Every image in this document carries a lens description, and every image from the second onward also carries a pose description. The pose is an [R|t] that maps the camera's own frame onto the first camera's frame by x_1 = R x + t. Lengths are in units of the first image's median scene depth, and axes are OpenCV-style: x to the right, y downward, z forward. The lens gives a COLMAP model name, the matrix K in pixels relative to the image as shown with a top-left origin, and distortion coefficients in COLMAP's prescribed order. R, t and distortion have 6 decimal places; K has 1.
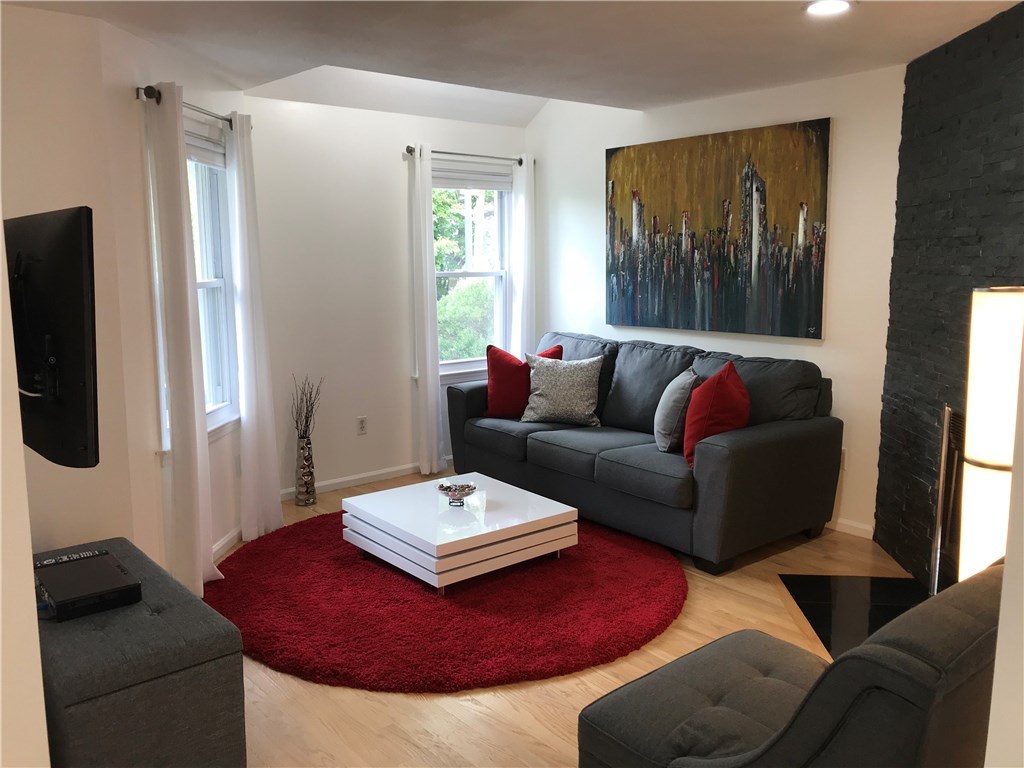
lens RADIAL K [[823.6, 0, 508.8], [0, 823.6, 381.6], [0, 0, 1]] dist [0.081939, -0.185813]
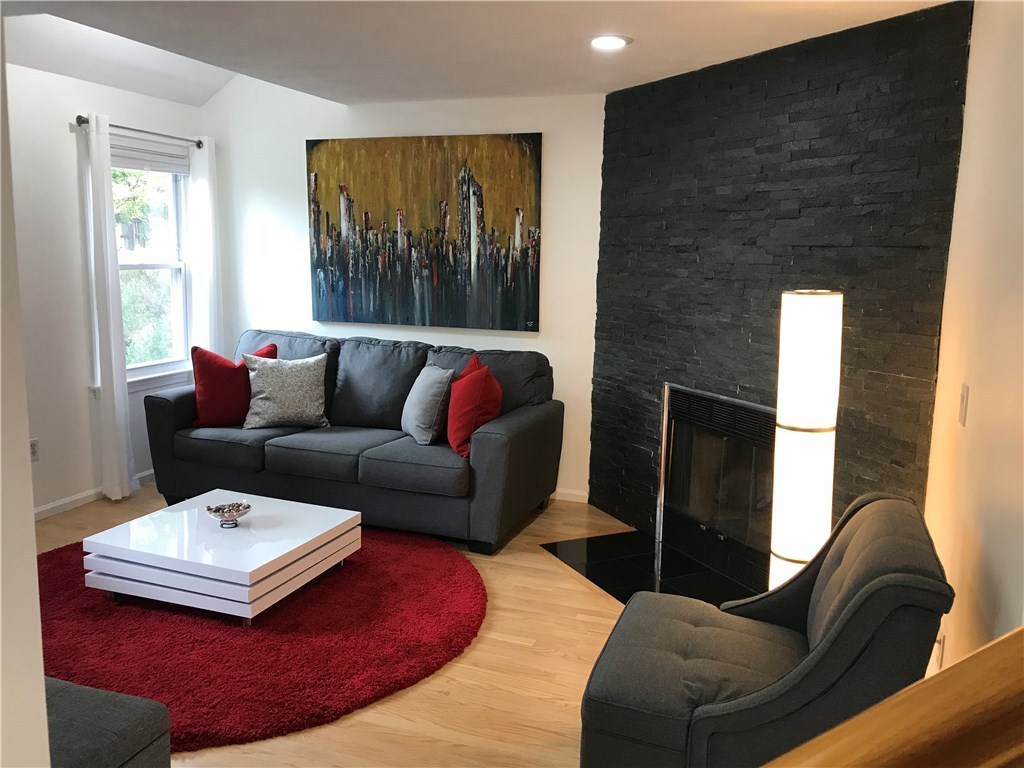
lens RADIAL K [[823.6, 0, 508.8], [0, 823.6, 381.6], [0, 0, 1]] dist [0.081939, -0.185813]
pose [[0.863711, -0.057255, 0.500725, -0.212387], [0.051482, 0.998352, 0.025353, -0.013634], [-0.501352, 0.003881, 0.865235, 0.054027]]
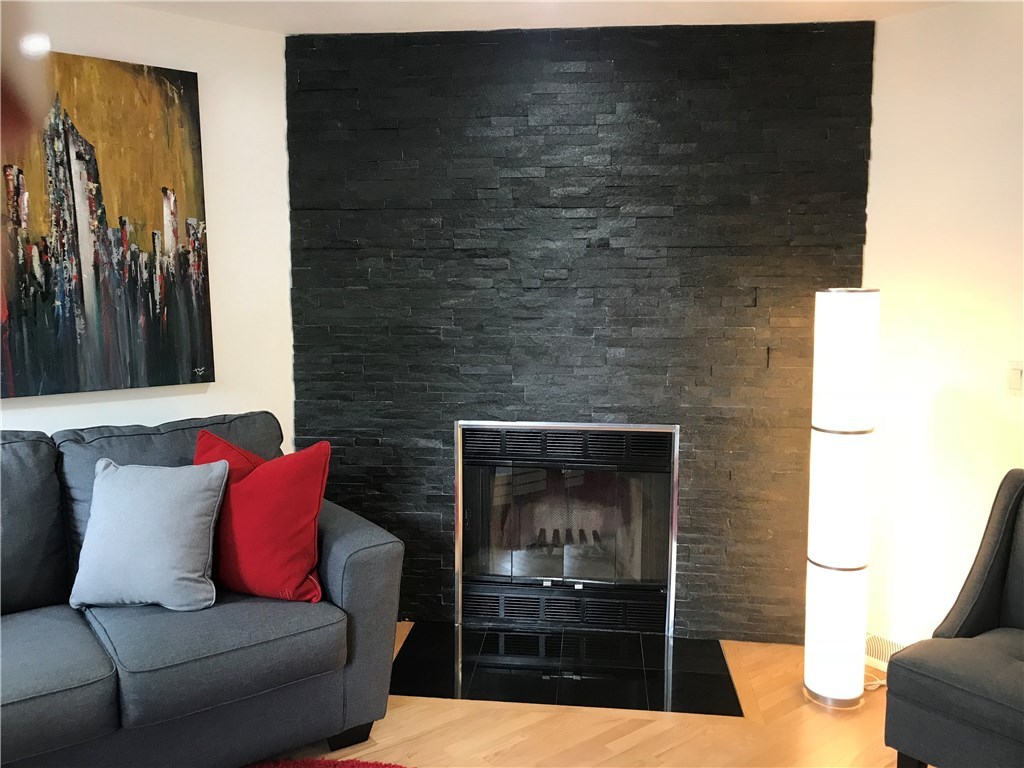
lens RADIAL K [[851.6, 0, 512.0], [0, 851.6, 384.0], [0, 0, 1]] dist [0.016855, -0.017969]
pose [[0.020714, -0.127153, 0.991667, -0.342169], [0.144246, 0.981882, 0.122885, -0.098999], [-0.989325, 0.140498, 0.038680, 0.687729]]
